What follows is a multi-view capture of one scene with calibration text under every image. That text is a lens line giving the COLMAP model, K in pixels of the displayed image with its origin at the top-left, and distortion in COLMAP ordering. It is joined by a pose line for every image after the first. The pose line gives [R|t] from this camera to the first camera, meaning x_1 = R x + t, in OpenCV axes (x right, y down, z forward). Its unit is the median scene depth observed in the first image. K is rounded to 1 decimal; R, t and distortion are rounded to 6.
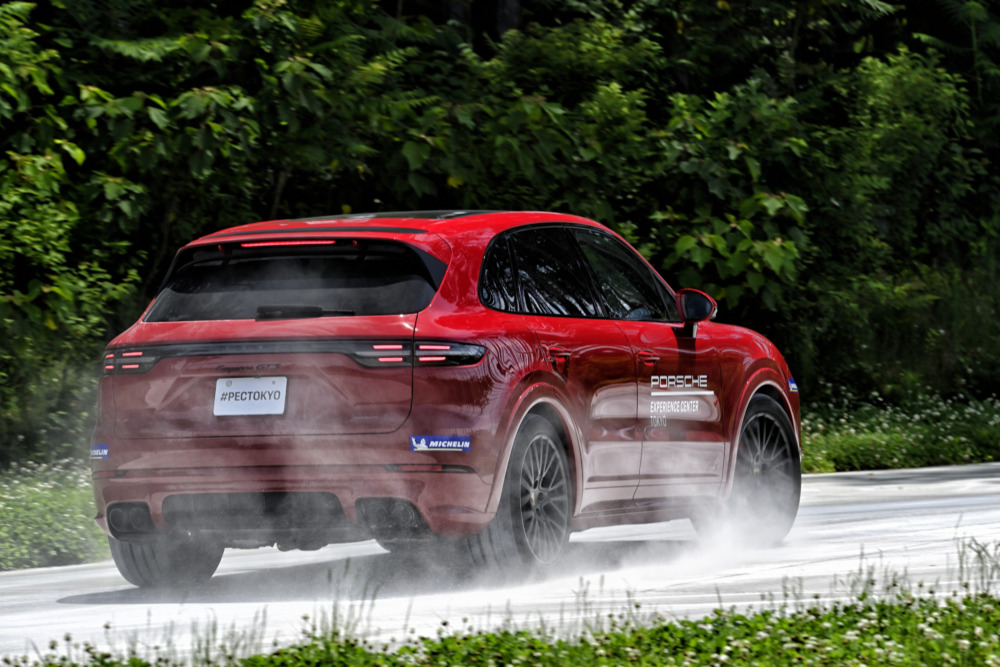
lens RADIAL K [[6454.0, 0, 500.0], [0, 6454.0, 333.5], [0, 0, 1]] dist [-0.040840, 8.736090]
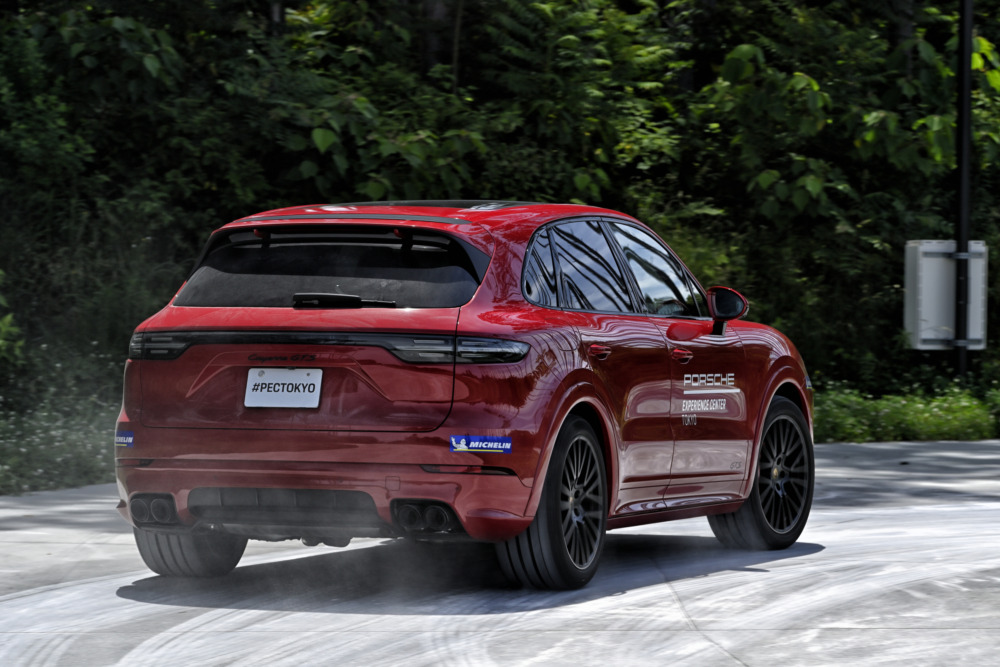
lens RADIAL K [[5059.8, 0, 500.0], [0, 5059.8, 333.5], [0, 0, 1]] dist [0.210267, 4.055513]
pose [[0.999396, 0.031834, 0.013907, -0.016950], [-0.031952, 0.999455, 0.008321, -0.005599], [-0.013635, -0.008760, 0.999869, 0.242104]]
